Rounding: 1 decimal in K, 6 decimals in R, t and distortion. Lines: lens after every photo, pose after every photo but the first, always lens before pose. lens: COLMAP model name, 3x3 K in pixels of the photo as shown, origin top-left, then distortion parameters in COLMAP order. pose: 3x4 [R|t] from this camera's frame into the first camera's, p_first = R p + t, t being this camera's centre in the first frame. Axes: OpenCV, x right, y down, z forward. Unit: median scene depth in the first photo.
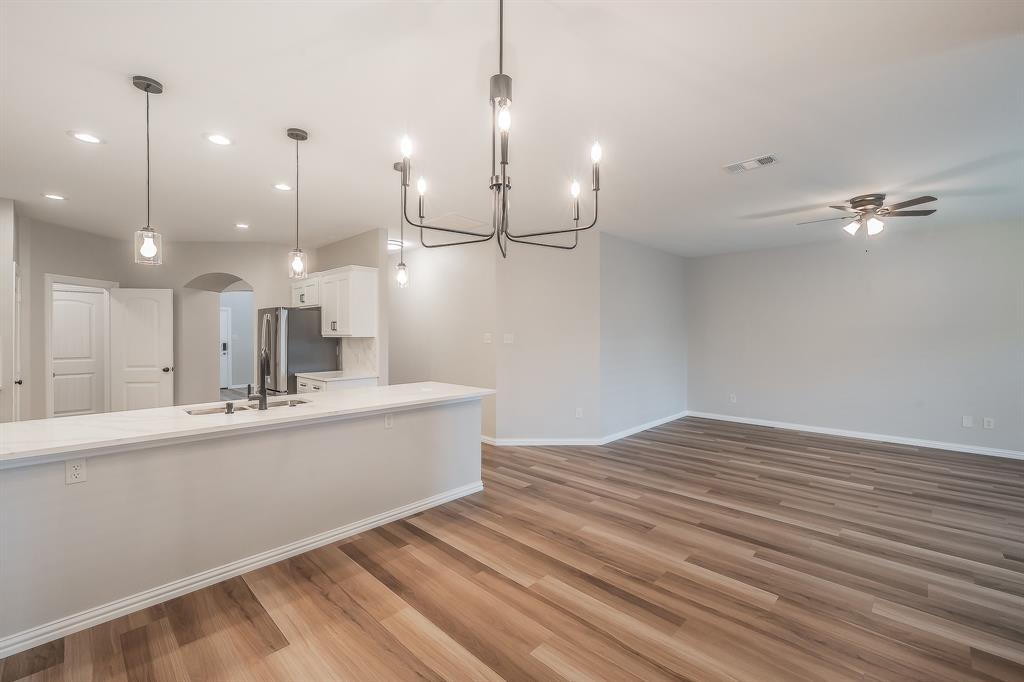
lens RADIAL K [[434.8, 0, 457.5], [0, 434.8, 334.3], [0, 0, 1]] dist [0.000231, -0.000030]
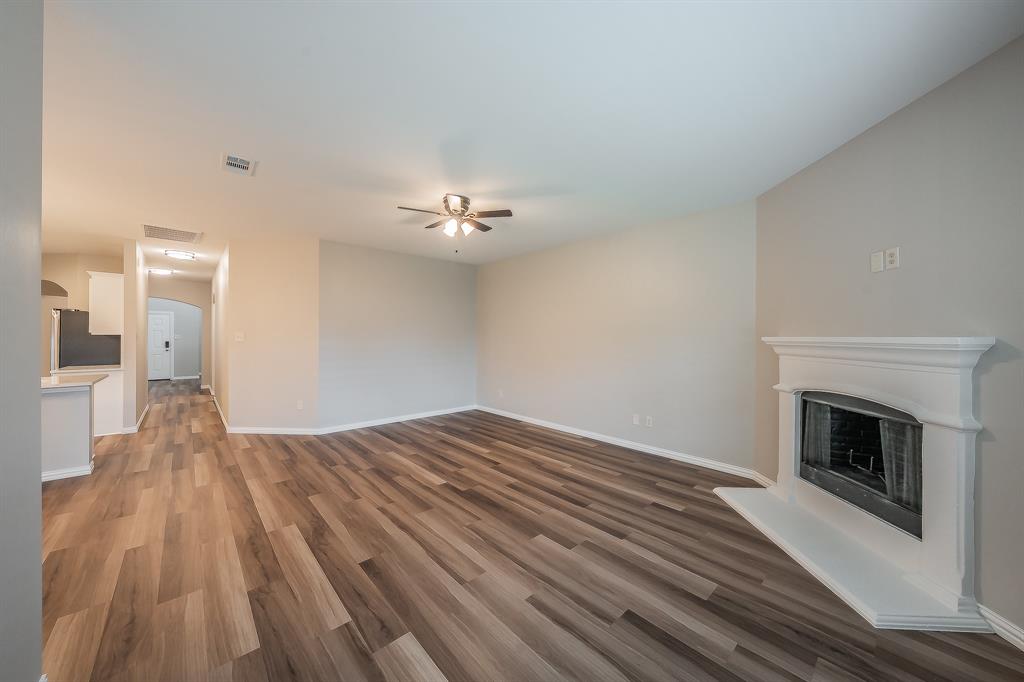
lens RADIAL K [[363.4, 0, 508.4], [0, 363.4, 336.9], [0, 0, 1]] dist [-0.004961, 0.000011]
pose [[0.998565, 0.006355, -0.053182, 1.109111], [-0.006468, 0.999977, -0.001935, 0.008739], [0.053168, 0.002276, 0.998583, 0.146855]]
